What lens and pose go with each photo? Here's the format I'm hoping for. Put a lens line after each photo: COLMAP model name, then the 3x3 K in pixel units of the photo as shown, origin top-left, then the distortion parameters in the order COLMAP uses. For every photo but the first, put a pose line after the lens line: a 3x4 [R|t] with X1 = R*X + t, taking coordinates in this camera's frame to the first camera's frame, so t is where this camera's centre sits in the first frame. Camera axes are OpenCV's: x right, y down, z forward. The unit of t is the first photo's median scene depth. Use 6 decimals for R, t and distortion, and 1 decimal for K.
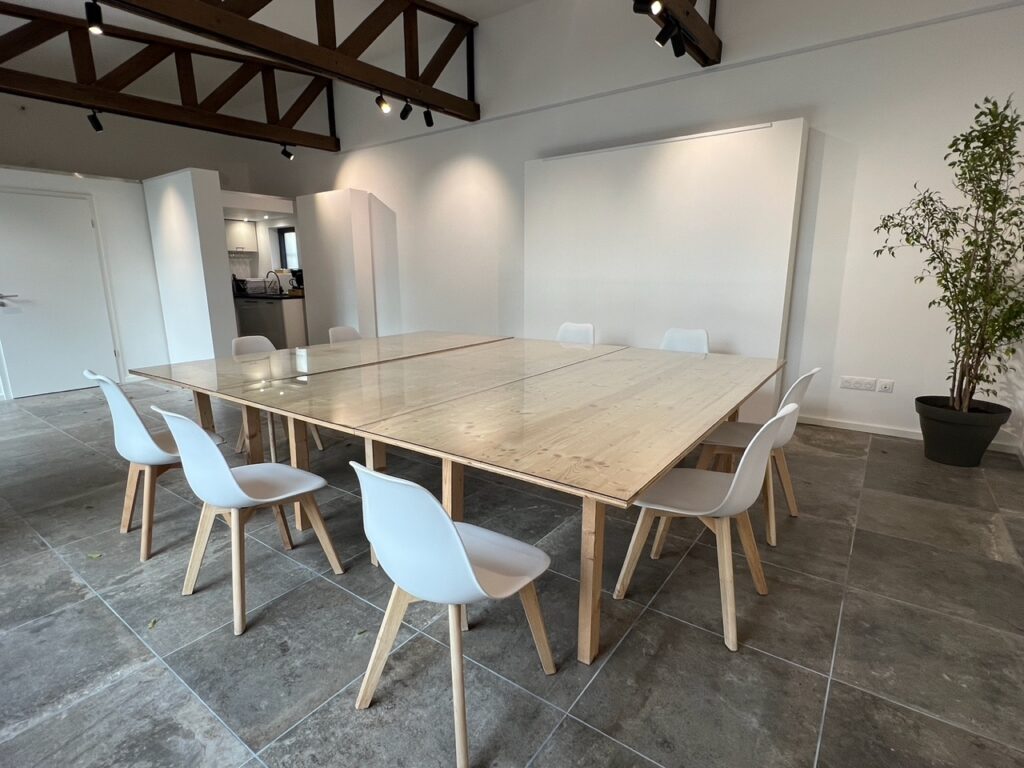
lens RADIAL K [[524.2, 0, 506.1], [0, 524.2, 383.9], [0, 0, 1]] dist [-0.002793, 0.001478]
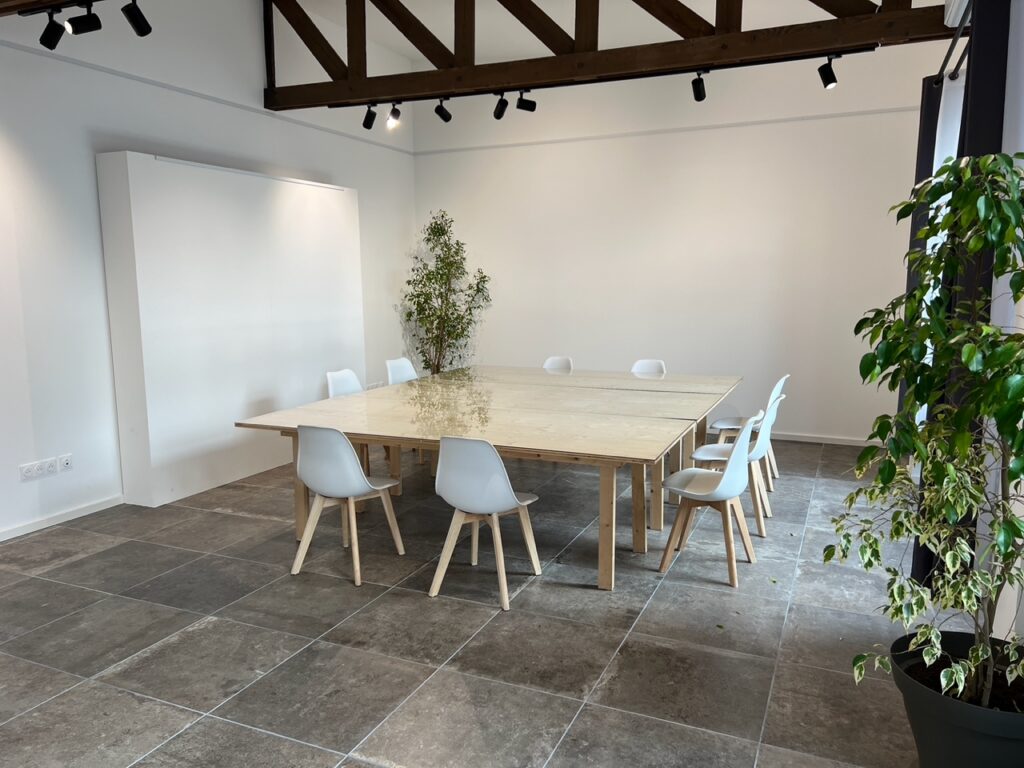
lens RADIAL K [[768.9, 0, 508.6], [0, 768.9, 381.7], [0, 0, 1]] dist [0.003745, 0.020042]
pose [[-0.210585, -0.131089, 0.968747, -1.780887], [0.214061, 0.960735, 0.176537, -0.391628], [-0.953851, 0.244547, -0.174255, 1.393846]]
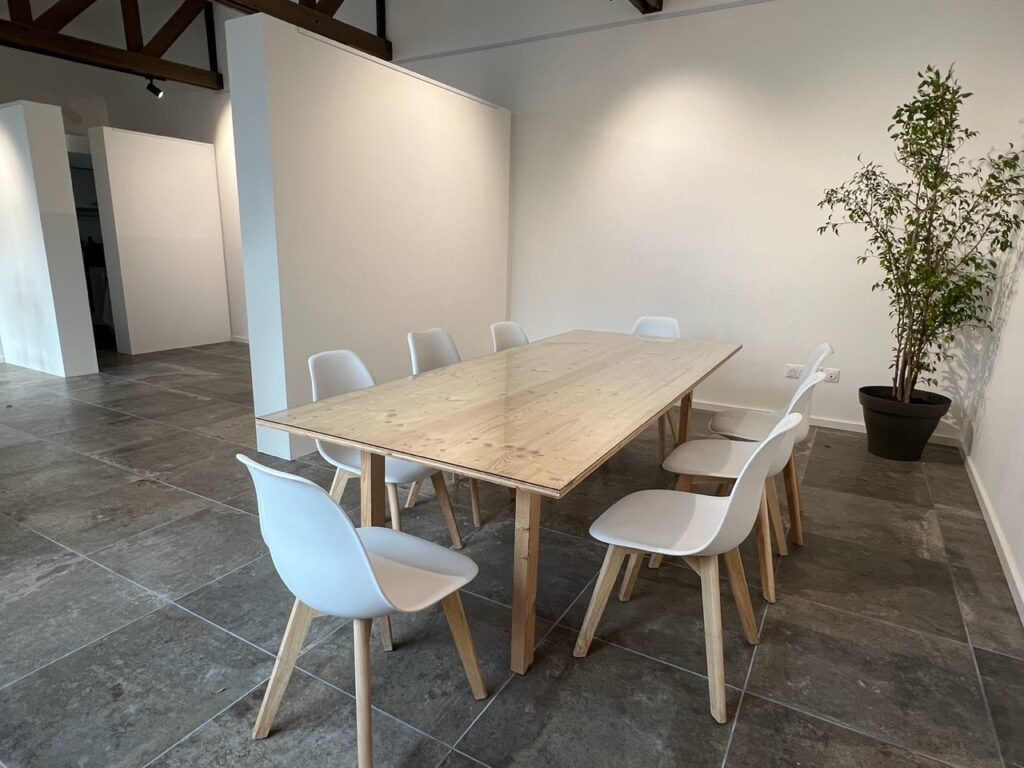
lens RADIAL K [[604.7, 0, 505.4], [0, 604.7, 385.2], [0, 0, 1]] dist [-0.003283, 0.001934]
pose [[0.994134, -0.000745, 0.108156, 0.049320], [-0.001294, 0.999823, 0.018783, 0.002853], [-0.108151, -0.018813, 0.993956, 0.001031]]
